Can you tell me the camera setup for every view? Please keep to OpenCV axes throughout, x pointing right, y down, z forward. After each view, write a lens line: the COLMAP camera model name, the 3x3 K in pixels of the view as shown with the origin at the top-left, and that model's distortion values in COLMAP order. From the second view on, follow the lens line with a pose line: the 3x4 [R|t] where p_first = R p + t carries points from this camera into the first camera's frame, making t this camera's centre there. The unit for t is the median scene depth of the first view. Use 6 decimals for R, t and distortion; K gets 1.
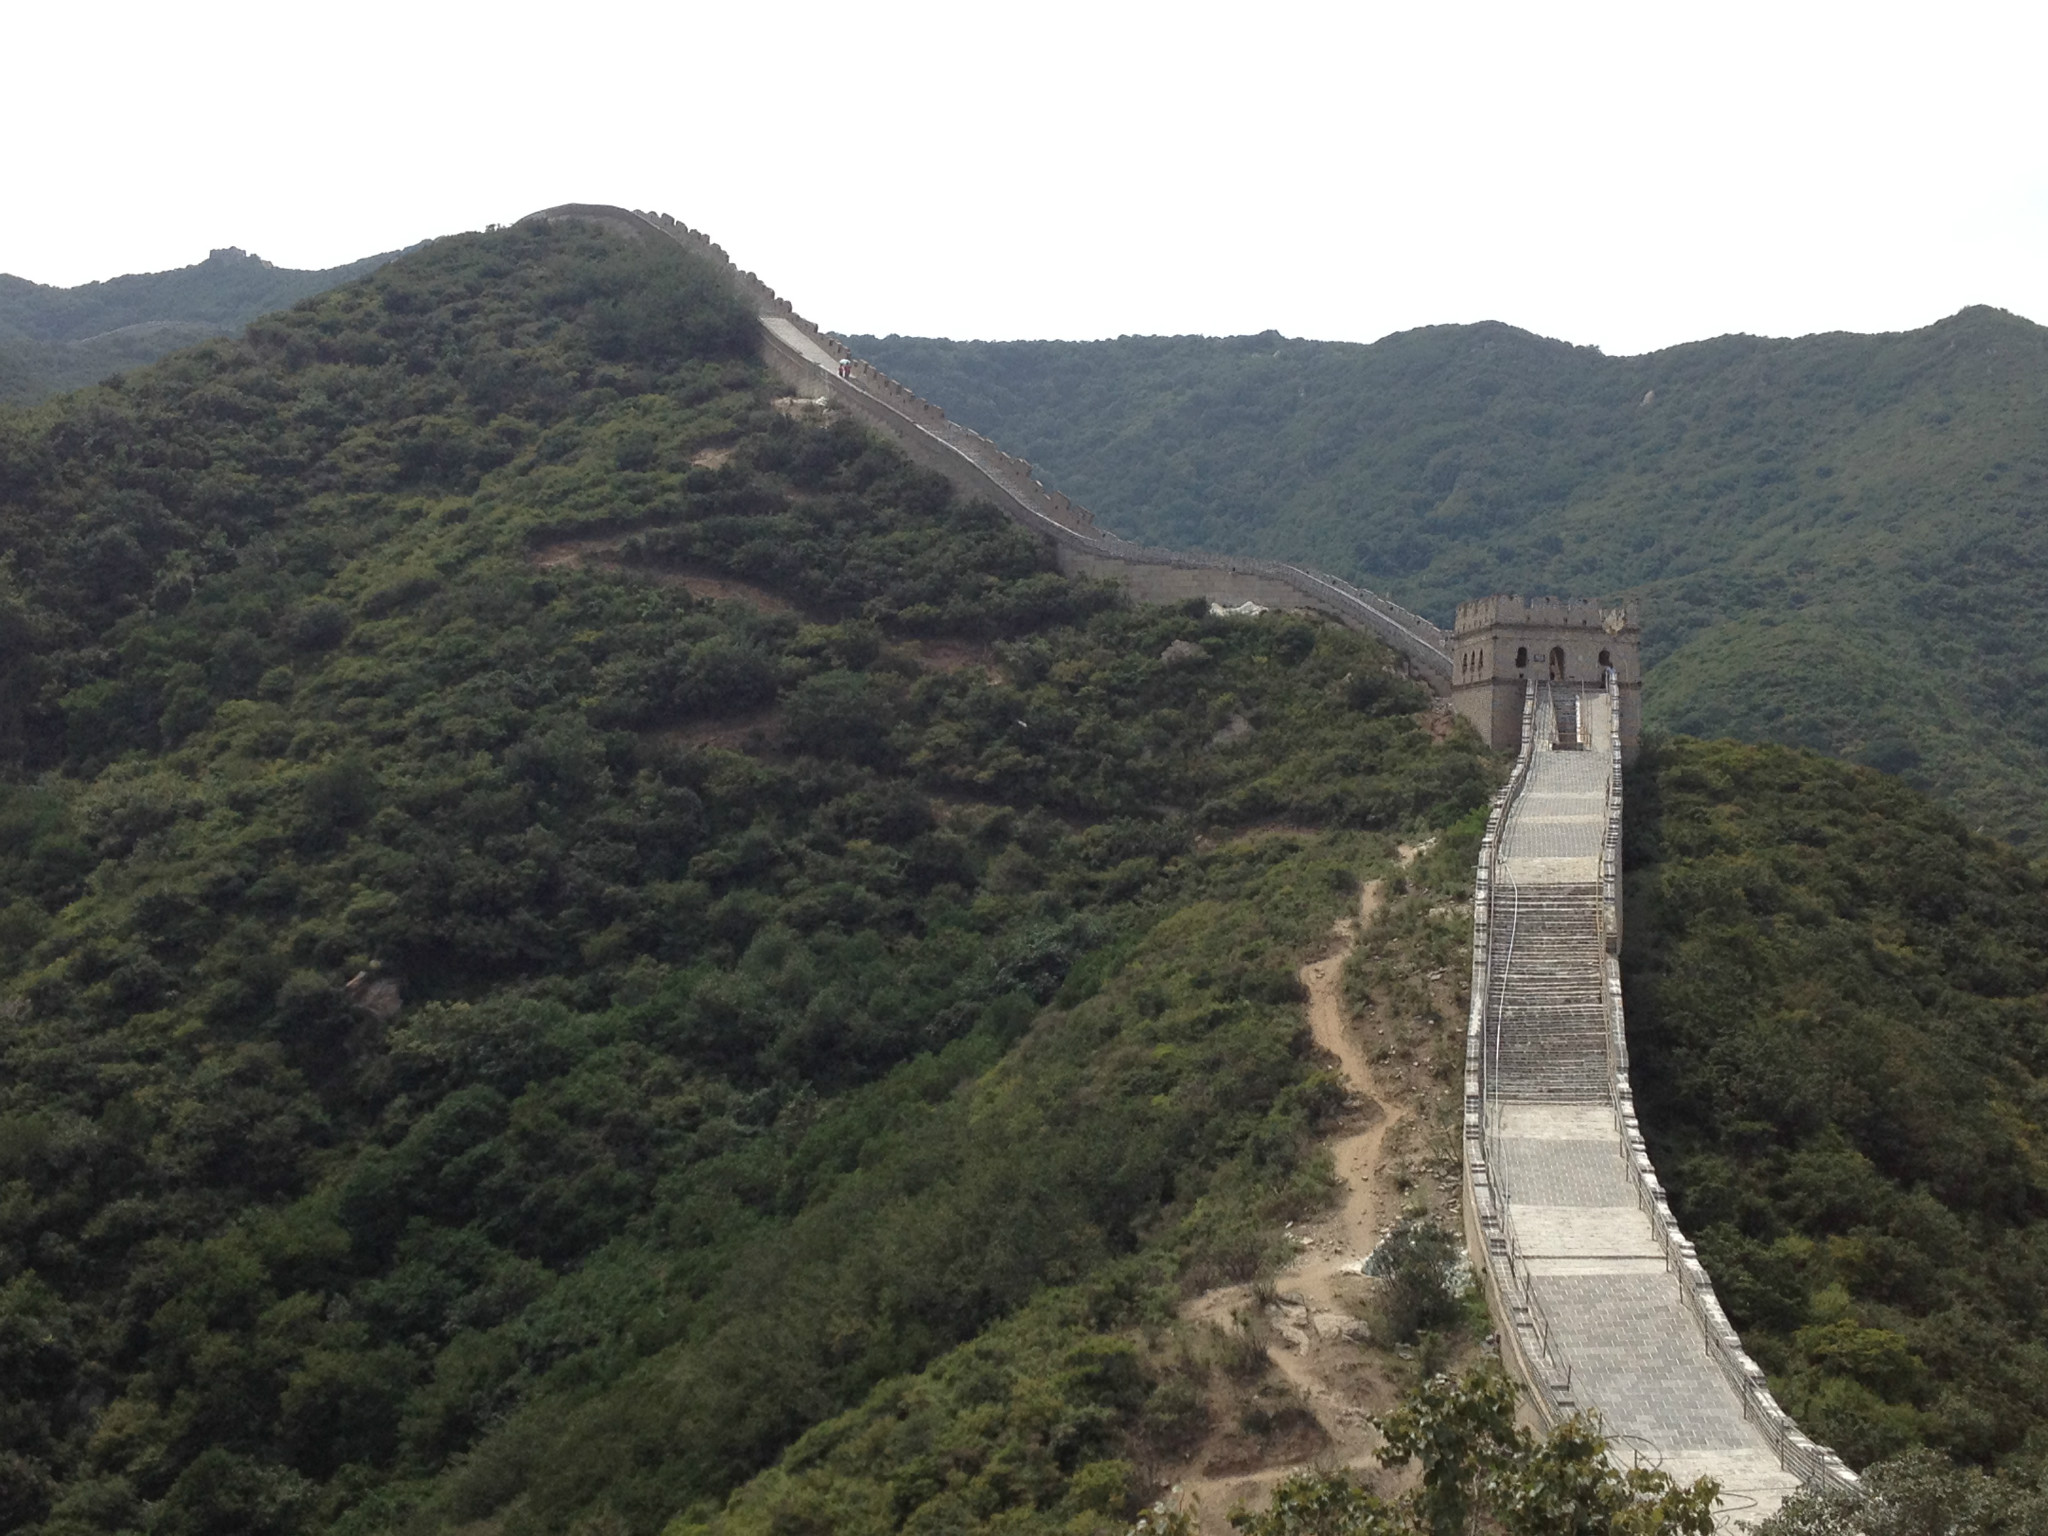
lens RADIAL K [[2923.0, 0, 1024.0], [0, 2923.0, 768.0], [0, 0, 1]] dist [0.242127, -0.631837]
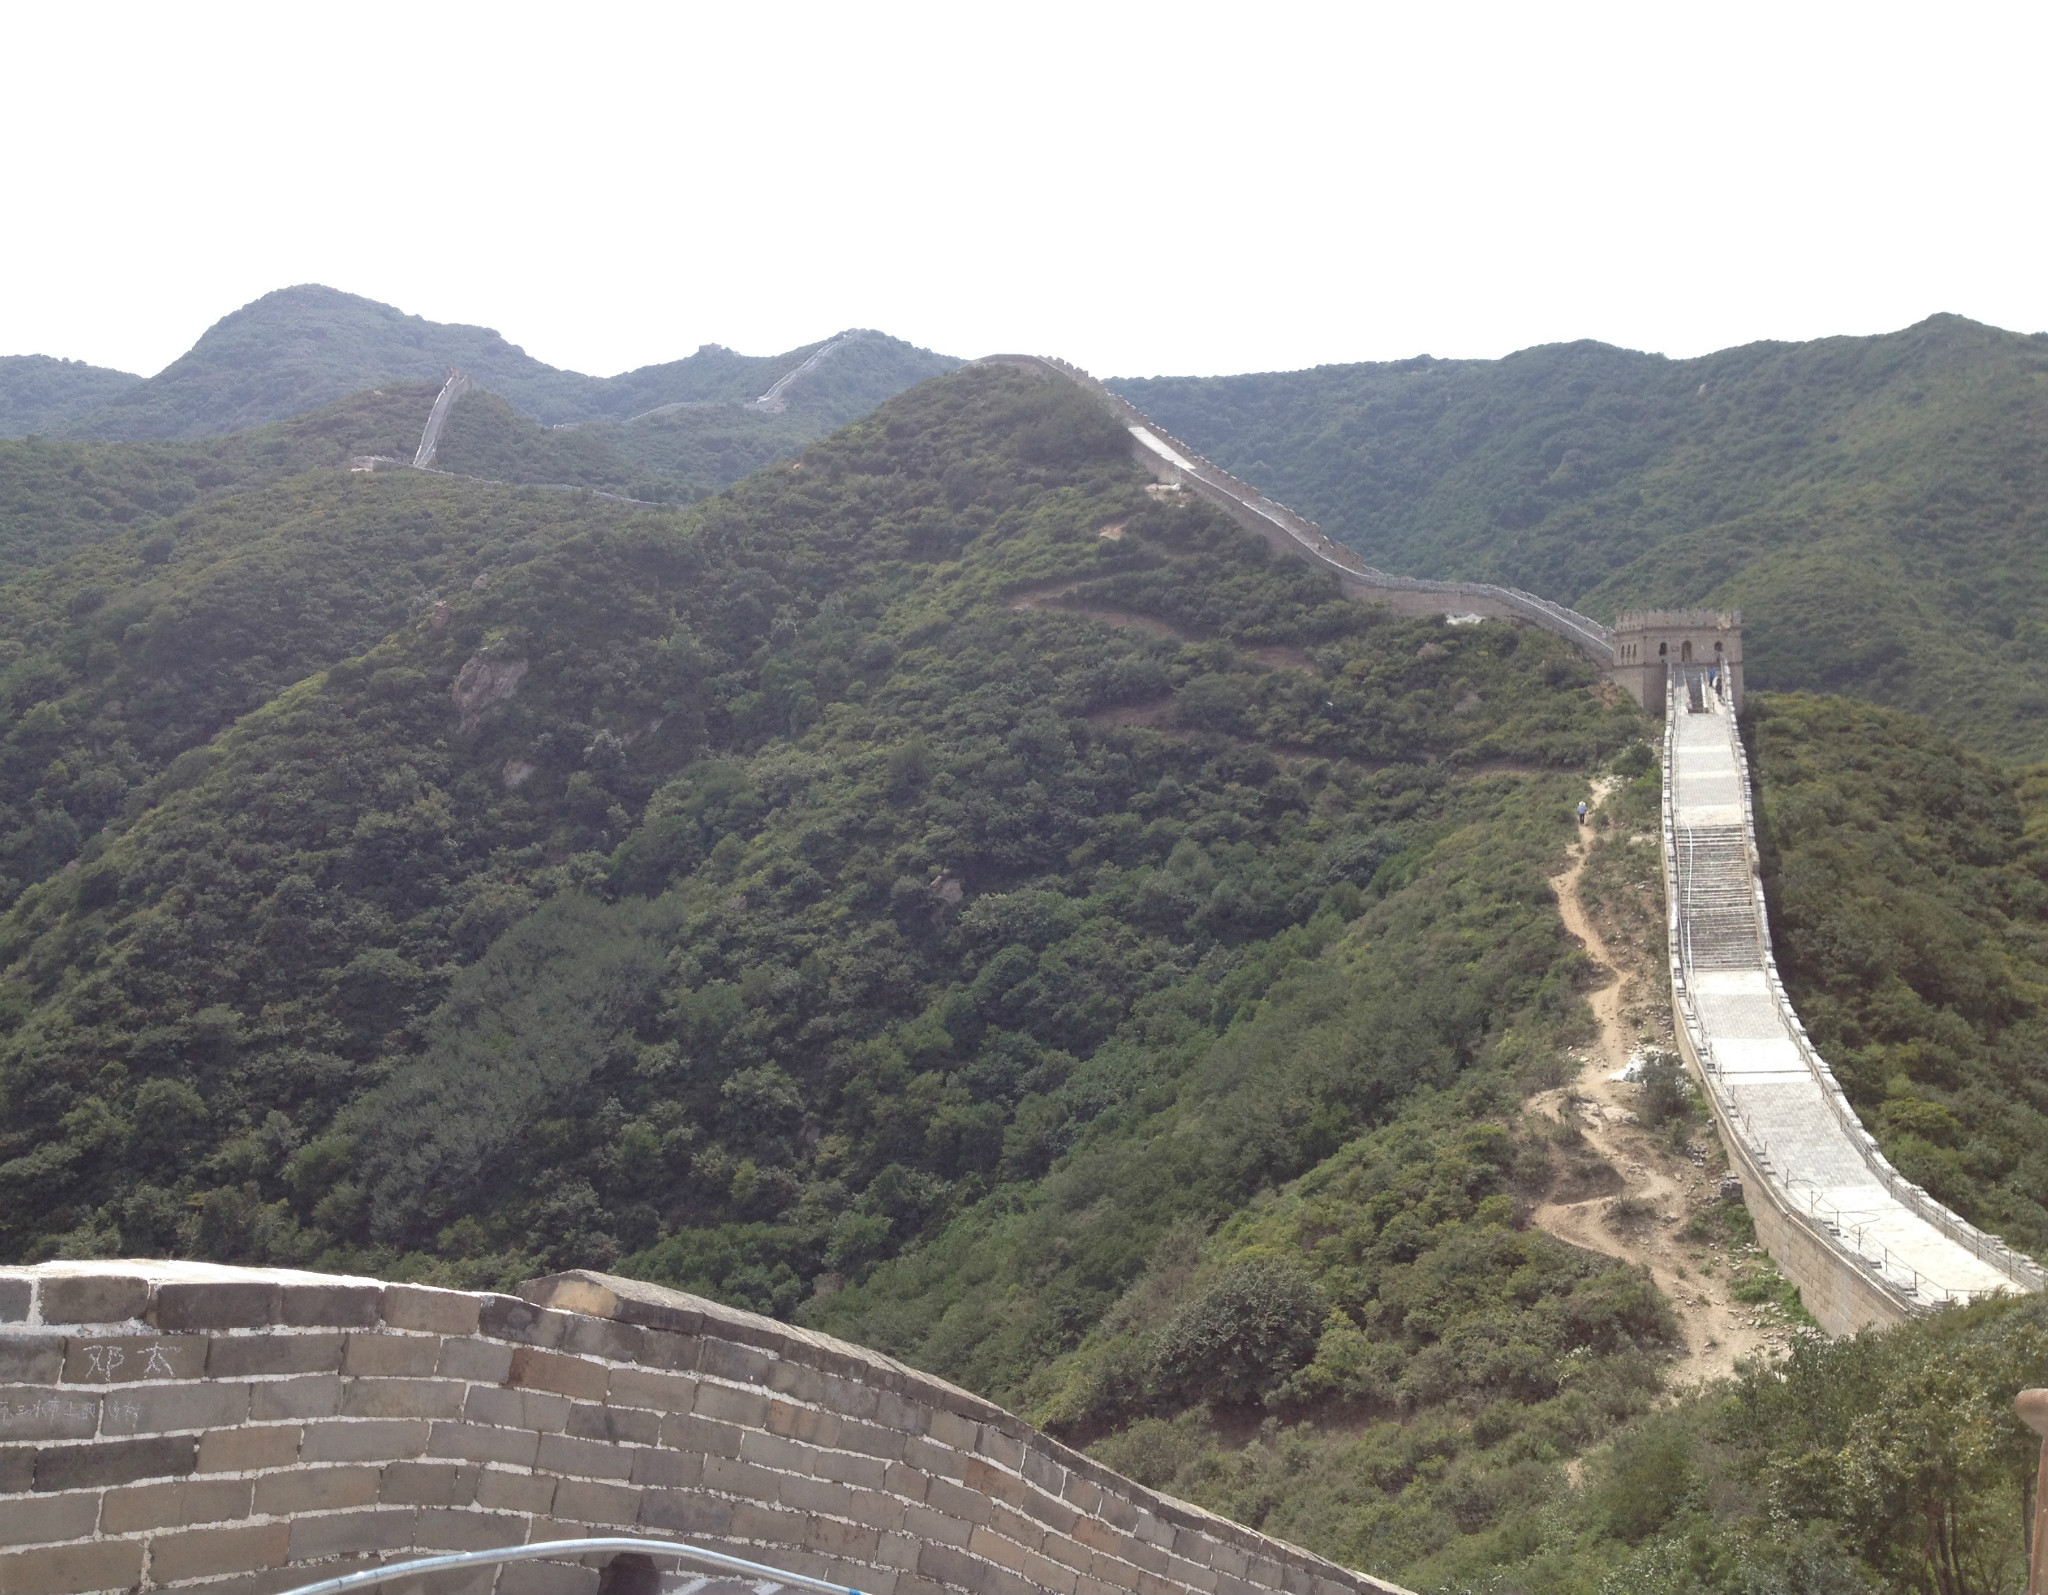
lens RADIAL K [[2143.1, 0, 966.6], [0, 2143.1, 786.8], [0, 0, 1]] dist [0.240864, -0.601501]
pose [[0.994288, -0.032646, -0.101613, -0.085038], [0.040578, 0.996206, 0.076991, -0.073481], [0.098714, -0.080675, 0.991840, -0.189453]]
